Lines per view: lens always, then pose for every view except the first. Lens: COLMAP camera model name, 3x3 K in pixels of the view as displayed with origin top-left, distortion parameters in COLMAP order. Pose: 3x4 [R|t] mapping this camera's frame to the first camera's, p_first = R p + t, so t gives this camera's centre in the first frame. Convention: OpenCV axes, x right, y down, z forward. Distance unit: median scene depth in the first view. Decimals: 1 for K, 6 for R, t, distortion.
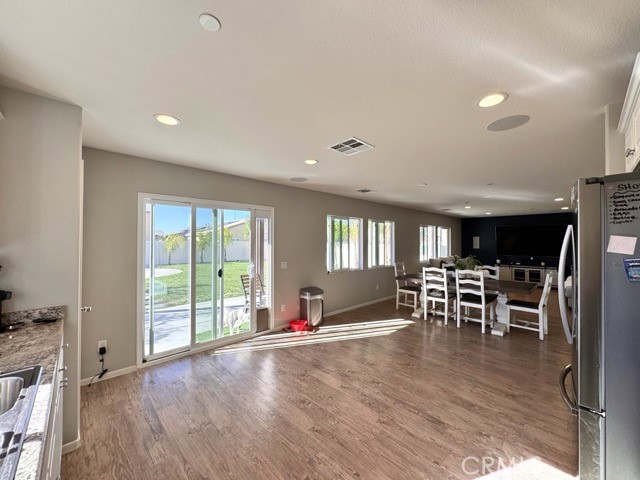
lens RADIAL K [[256.1, 0, 318.8], [0, 256.1, 239.5], [0, 0, 1]] dist [-0.001805, 0.000235]
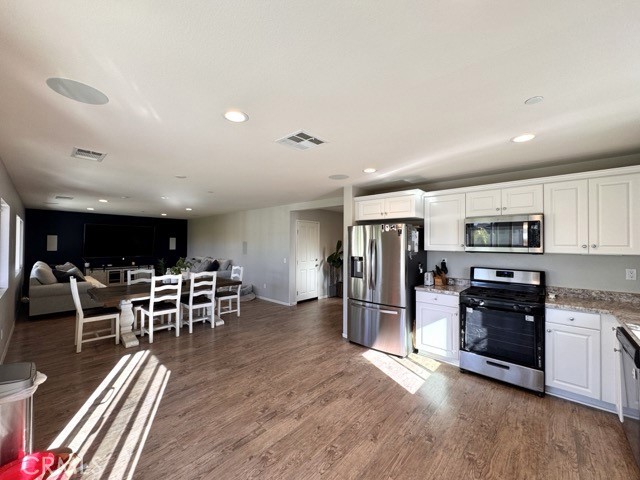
lens RADIAL K [[256.1, 0, 318.8], [0, 256.1, 239.5], [0, 0, 1]] dist [-0.001805, 0.000235]
pose [[-0.068413, 0.010588, 0.997601, -0.432677], [-0.016602, 0.999793, -0.011749, -0.006183], [-0.997519, -0.017366, -0.068223, 0.560122]]
